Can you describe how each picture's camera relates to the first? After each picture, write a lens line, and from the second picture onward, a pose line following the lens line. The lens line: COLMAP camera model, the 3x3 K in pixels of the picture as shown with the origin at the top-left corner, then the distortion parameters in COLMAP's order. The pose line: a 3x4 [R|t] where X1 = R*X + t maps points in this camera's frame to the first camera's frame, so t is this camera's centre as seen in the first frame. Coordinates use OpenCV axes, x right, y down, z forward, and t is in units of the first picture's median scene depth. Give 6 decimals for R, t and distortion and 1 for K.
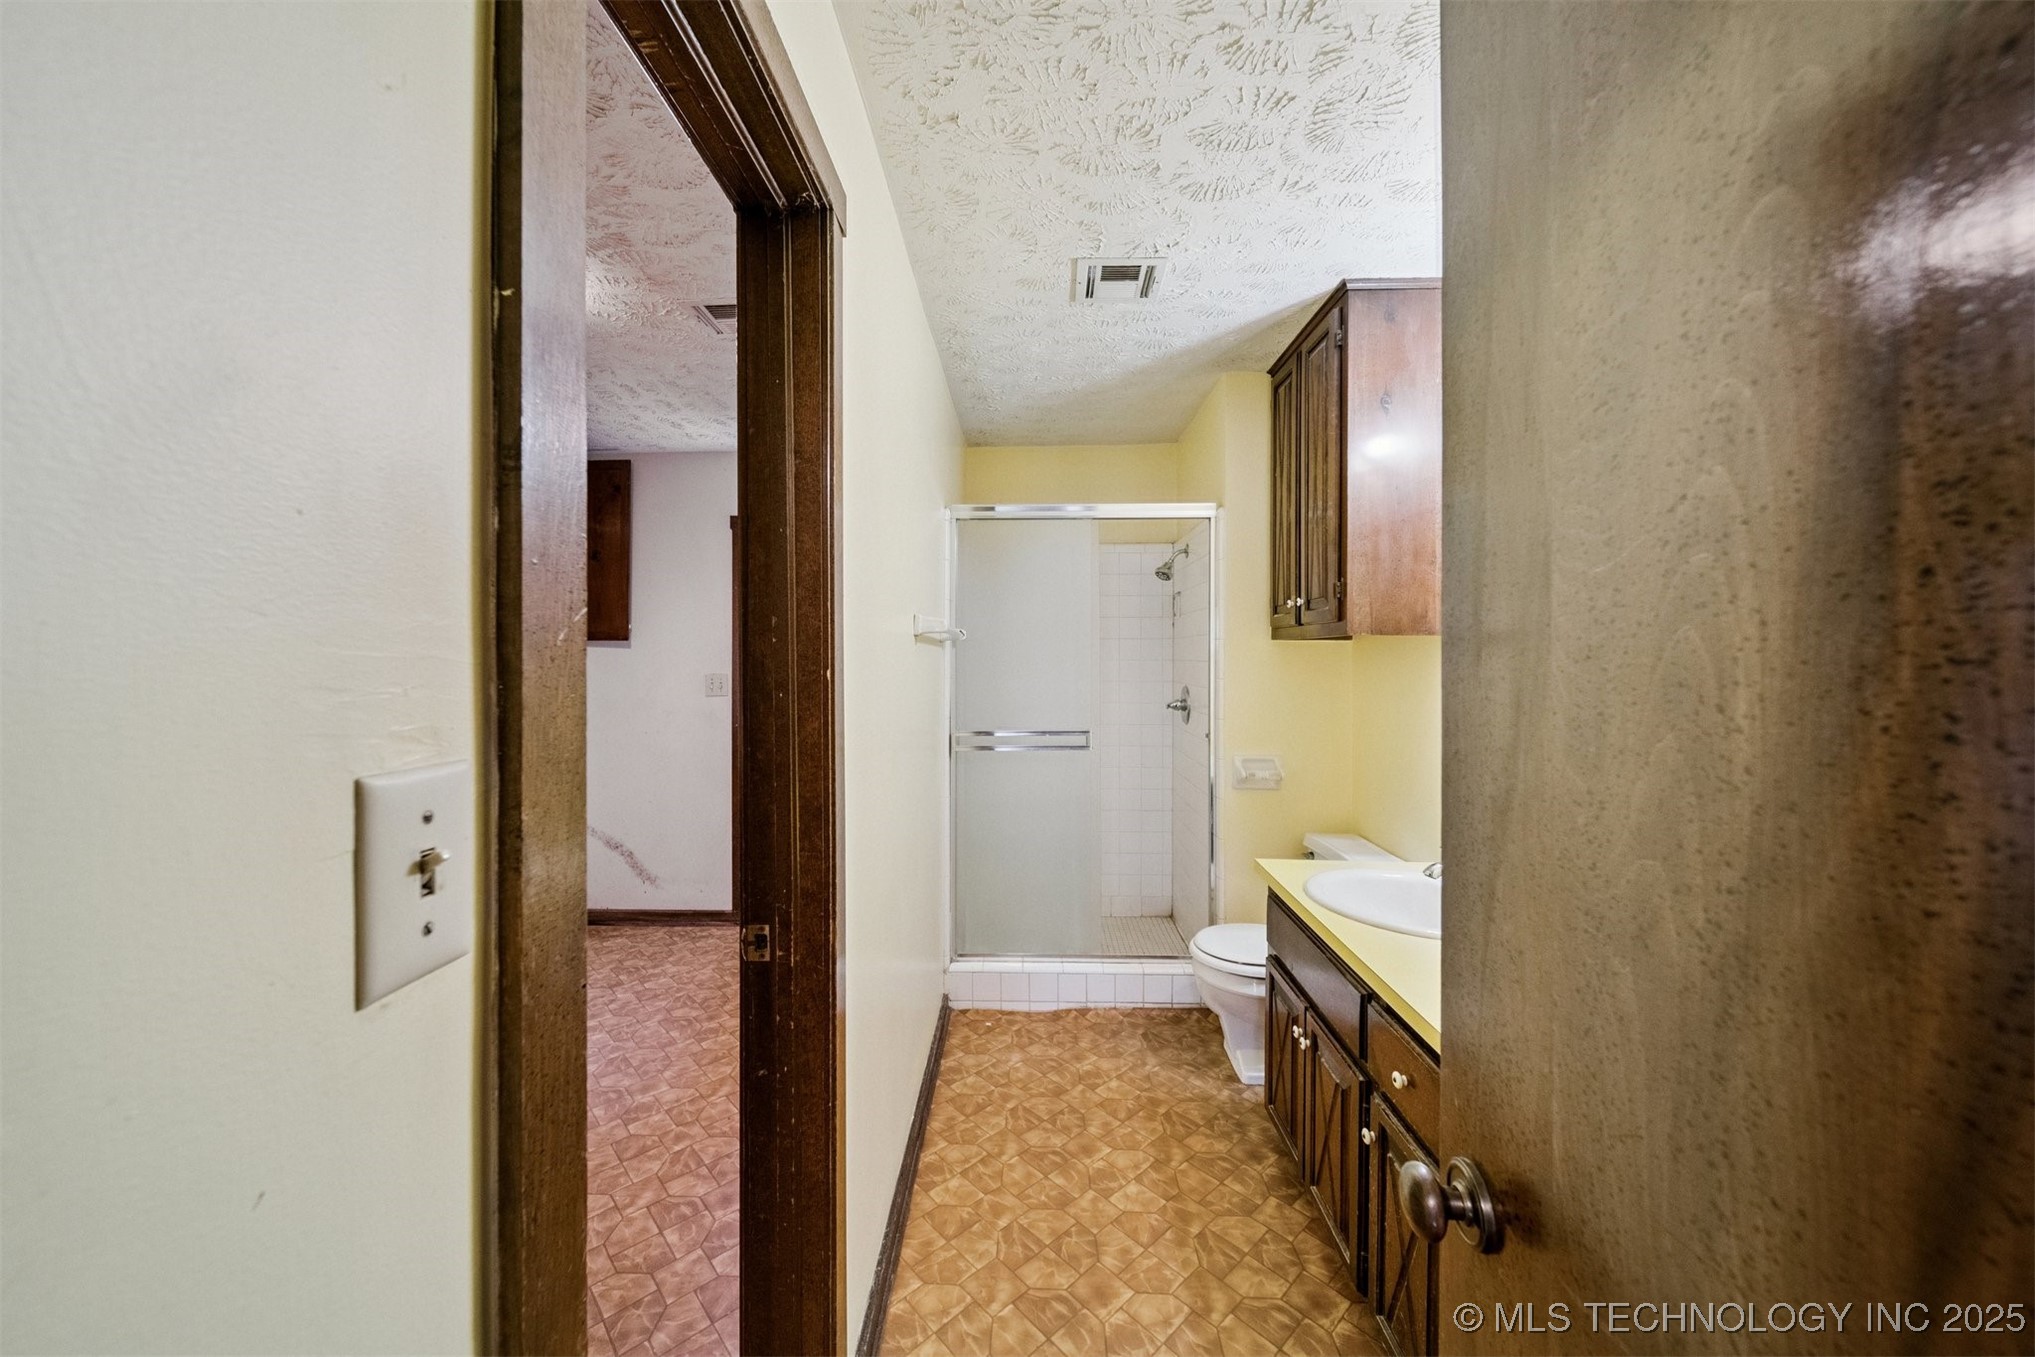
lens RADIAL K [[742.3, 0, 1010.2], [0, 742.3, 670.6], [0, 0, 1]] dist [0.000135, -0.000105]
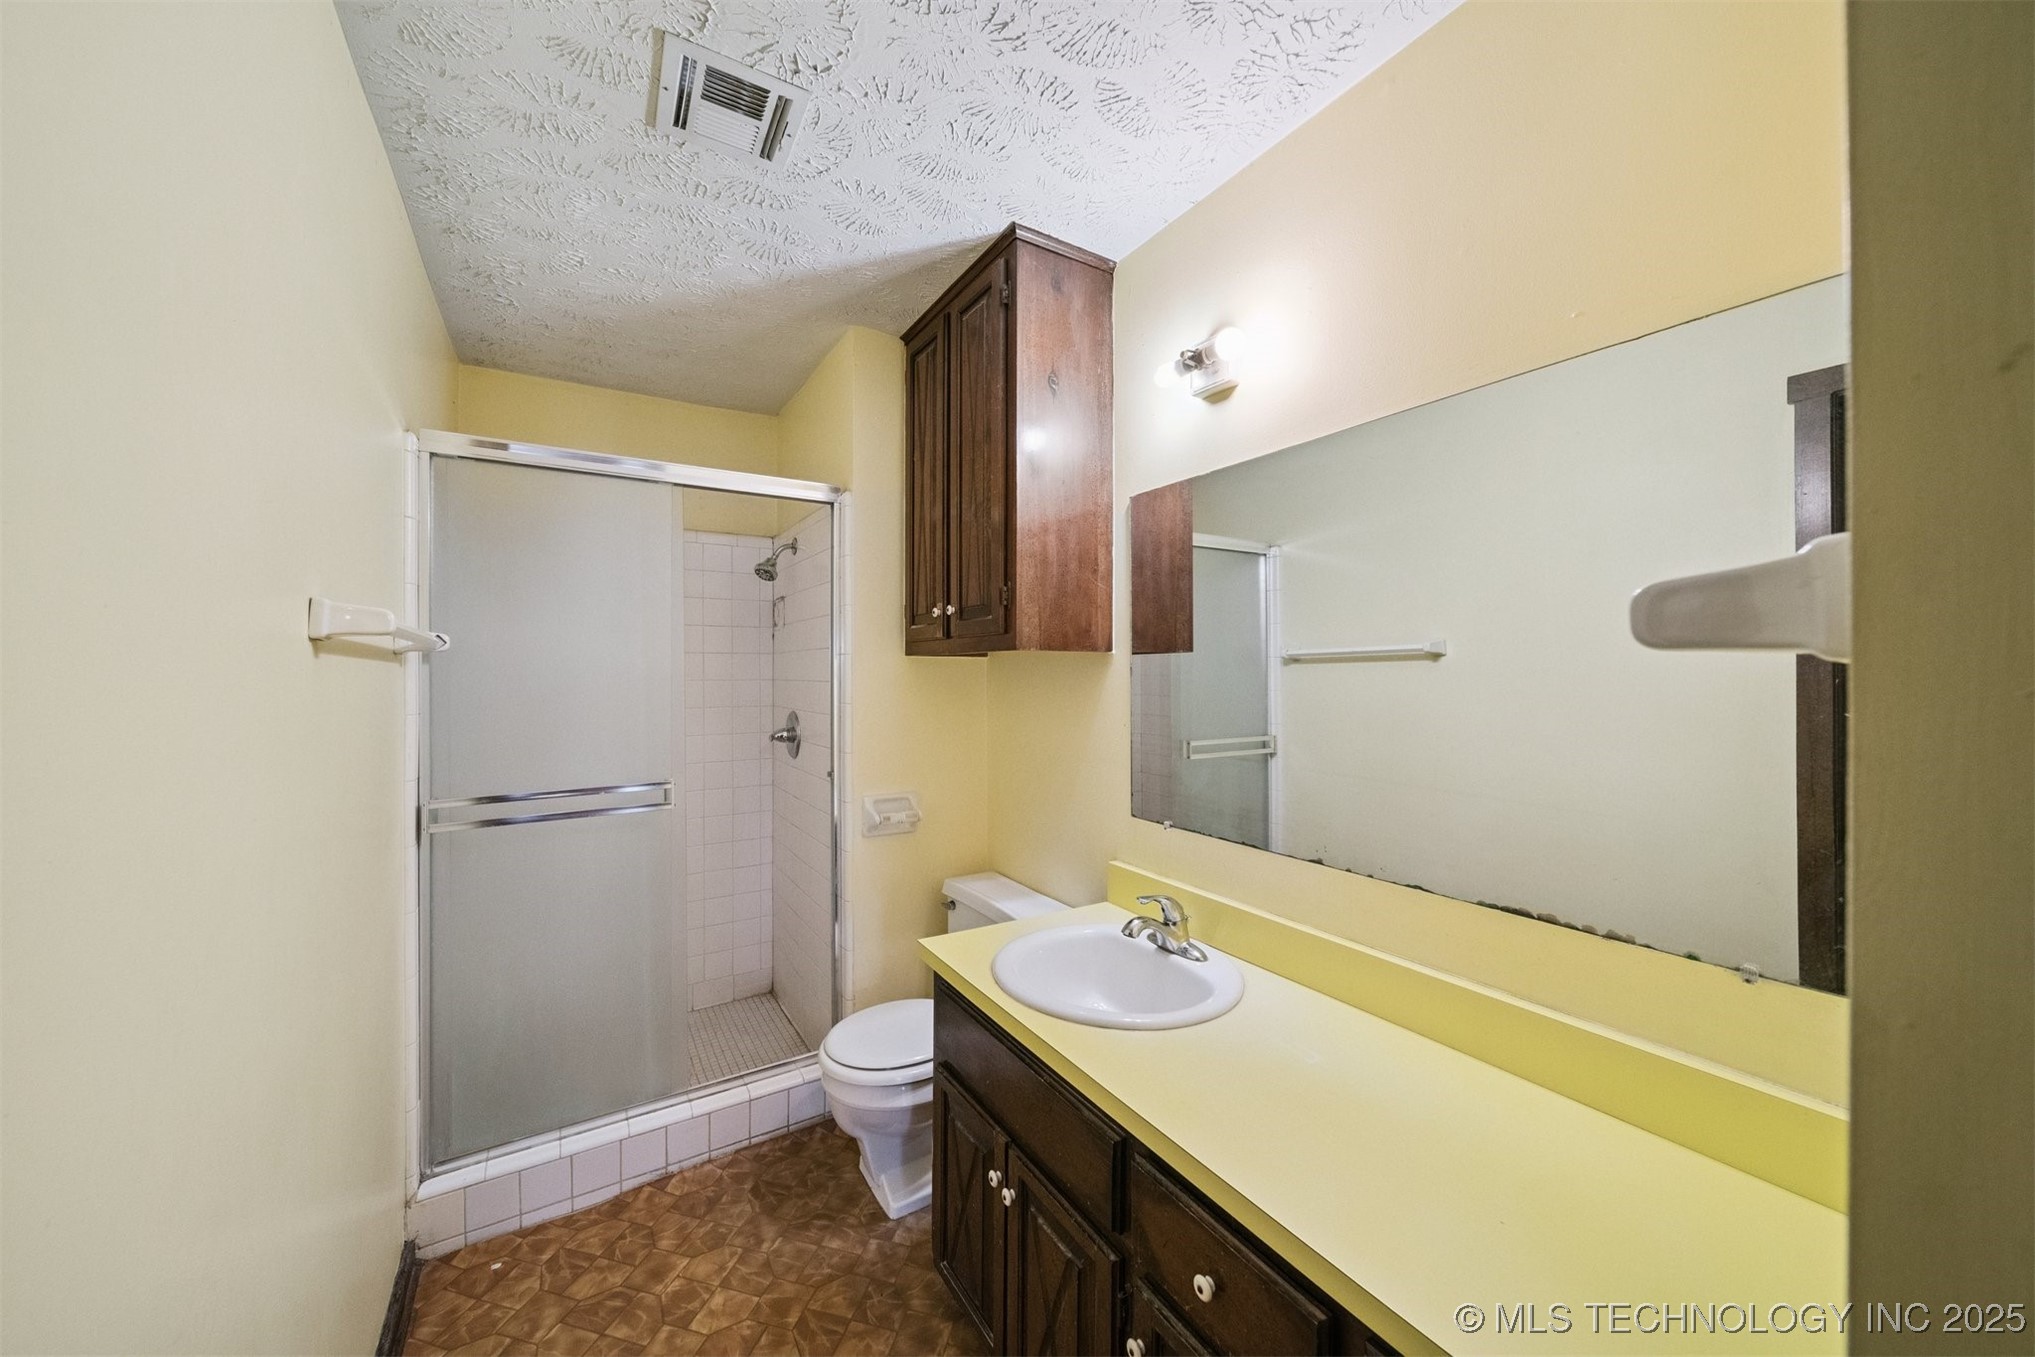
lens RADIAL K [[706.6, 0, 1023.0], [0, 706.6, 664.1], [0, 0, 1]] dist [-0.020962, 0.000131]
pose [[0.826192, 0.002700, 0.563383, 0.010460], [0.017746, 0.999368, -0.030814, -0.004360], [-0.563110, 0.035456, 0.825621, 0.266606]]
